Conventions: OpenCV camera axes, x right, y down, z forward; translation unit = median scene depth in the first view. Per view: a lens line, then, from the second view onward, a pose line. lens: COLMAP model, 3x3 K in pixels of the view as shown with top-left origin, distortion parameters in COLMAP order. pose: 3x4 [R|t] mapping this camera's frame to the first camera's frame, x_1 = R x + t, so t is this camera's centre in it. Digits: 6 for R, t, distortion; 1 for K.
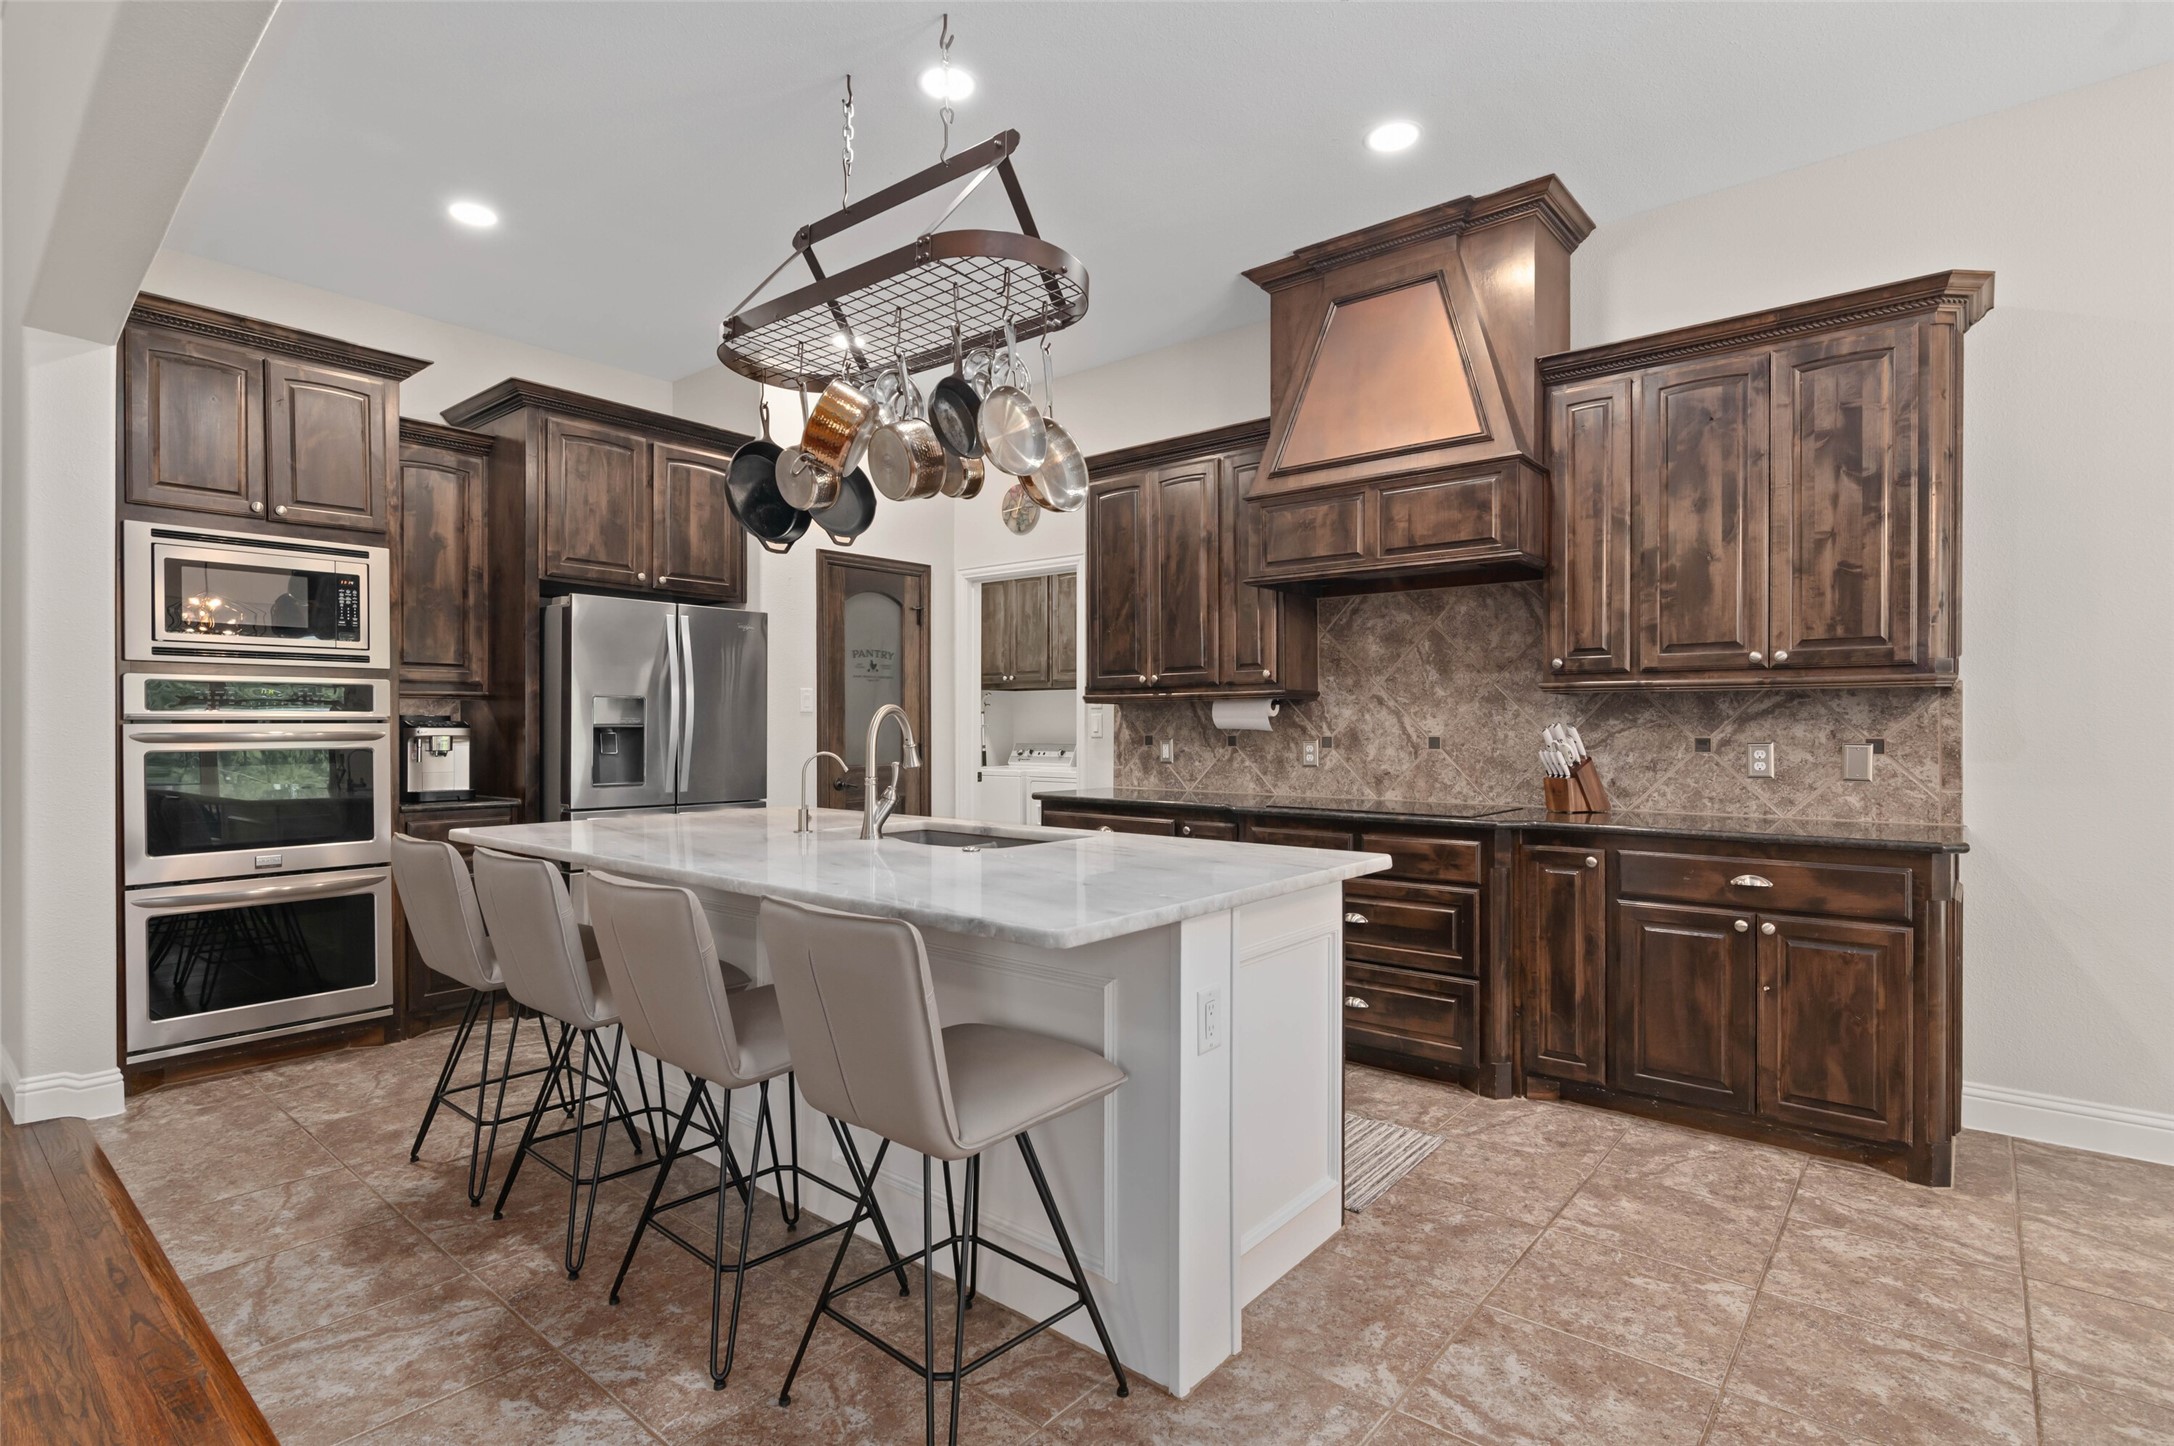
lens RADIAL K [[1061.4, 0, 1087.8], [0, 1061.4, 728.5], [0, 0, 1]] dist [-0.008607, 0.001738]
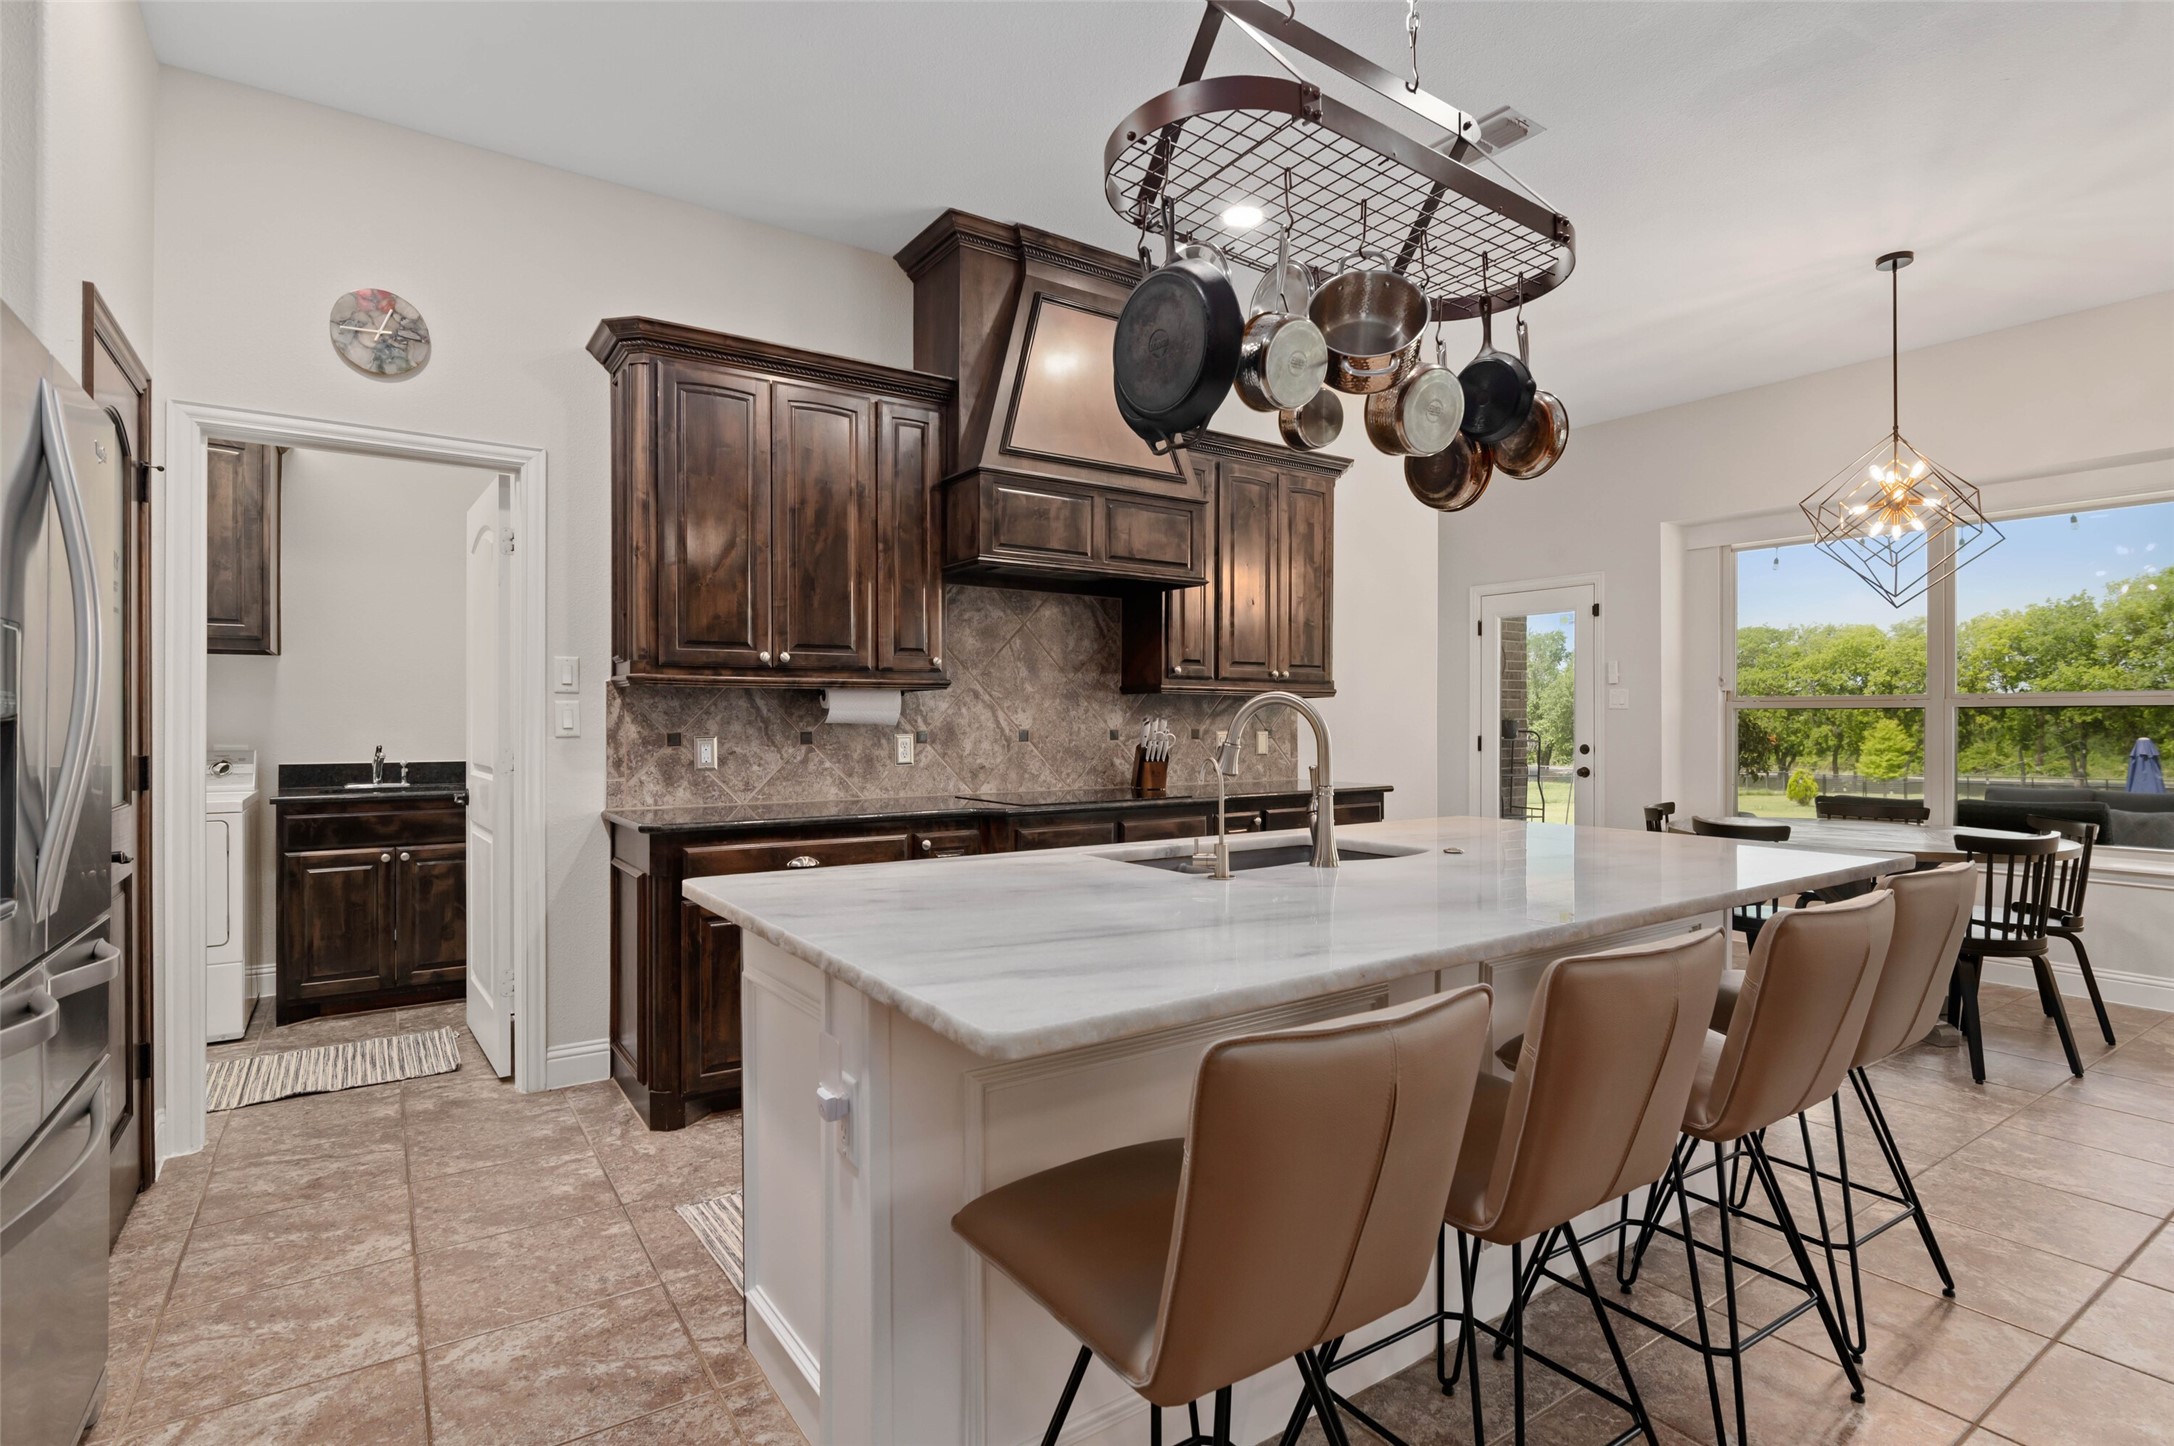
lens RADIAL K [[1061.4, 0, 1088.4], [0, 1061.4, 729.8], [0, 0, 1]] dist [-0.008607, 0.001738]
pose [[0.269904, -0.009443, 0.962841, -0.720646], [-0.000051, 0.999952, 0.009821, -0.003129], [-0.962887, -0.002700, 0.269890, 0.692720]]
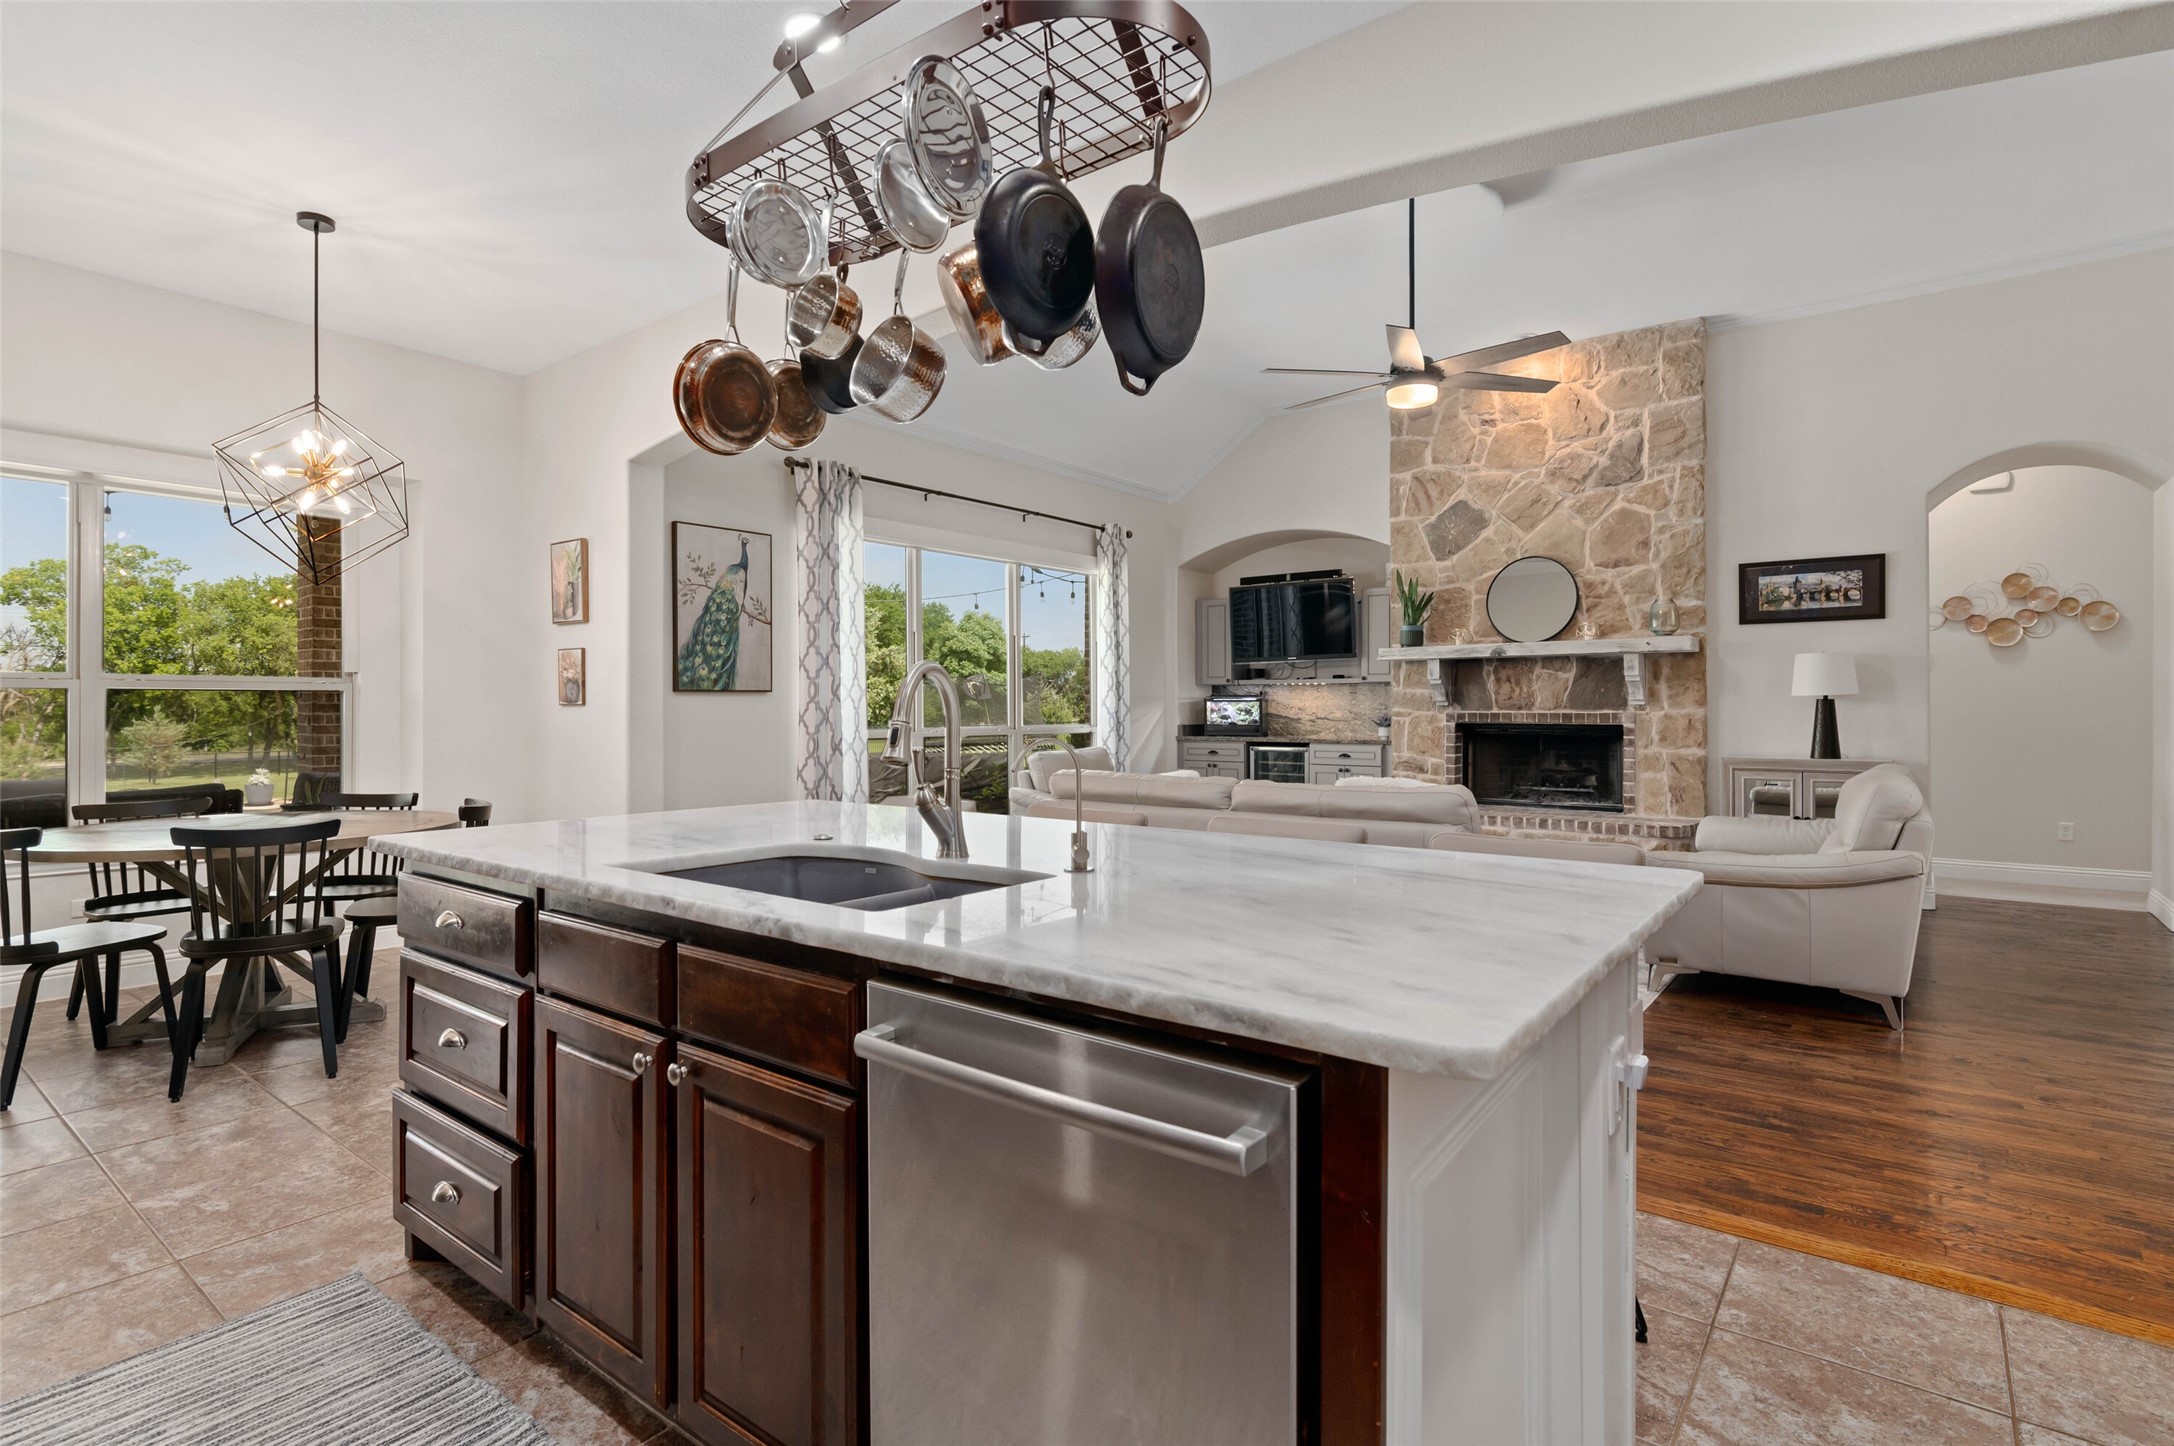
lens RADIAL K [[1061.4, 0, 1098.1], [0, 1061.4, 709.3], [0, 0, 1]] dist [-0.008607, 0.001738]
pose [[-0.999127, 0.000307, -0.041782, -0.198201], [0.000137, 0.999992, 0.004059, 0.003174], [0.041783, 0.004050, -0.999119, 1.249145]]
